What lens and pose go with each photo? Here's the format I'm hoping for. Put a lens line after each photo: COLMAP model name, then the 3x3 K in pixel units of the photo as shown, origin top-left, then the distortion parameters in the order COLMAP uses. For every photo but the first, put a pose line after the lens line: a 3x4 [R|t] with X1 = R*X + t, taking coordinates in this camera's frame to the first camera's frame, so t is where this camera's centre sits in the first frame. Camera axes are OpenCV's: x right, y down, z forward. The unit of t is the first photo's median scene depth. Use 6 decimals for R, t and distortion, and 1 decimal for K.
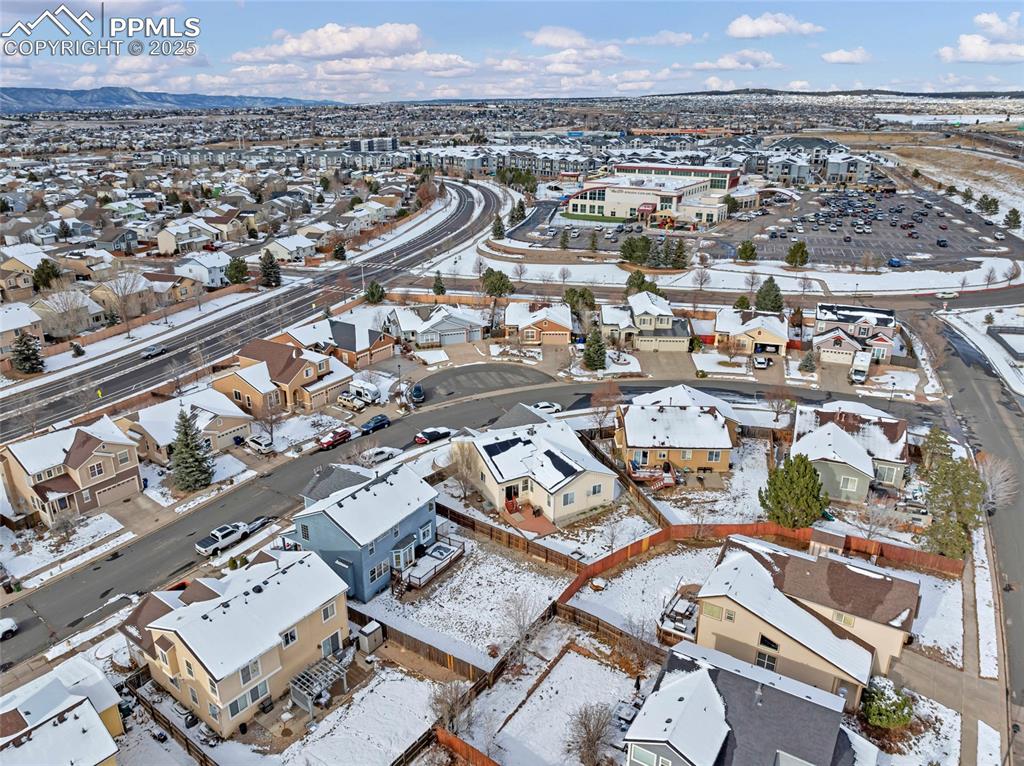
lens RADIAL K [[714.5, 0, 545.9], [0, 714.5, 422.9], [0, 0, 1]] dist [-0.056061, 0.032196]
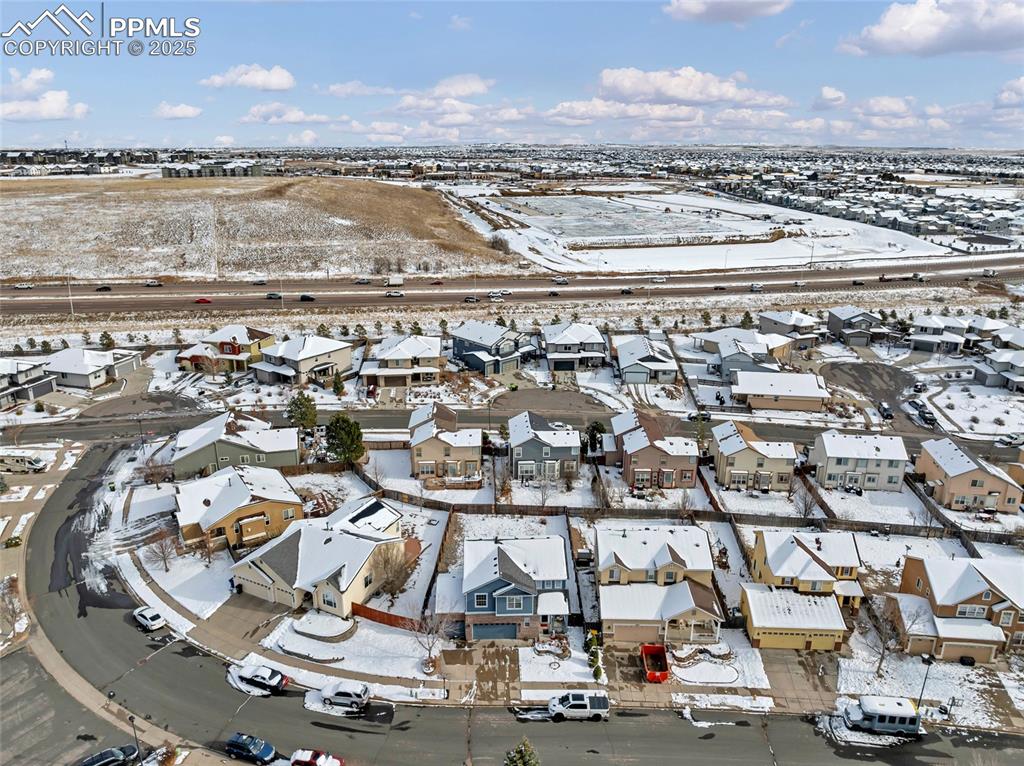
lens RADIAL K [[710.1, 0, 493.0], [0, 710.1, 384.4], [0, 0, 1]] dist [-0.038281, -0.004224]
pose [[-0.514621, -0.278537, 0.810914, -0.795252], [0.354276, 0.792179, 0.496932, -0.503165], [-0.780803, 0.543019, -0.308993, 0.900552]]
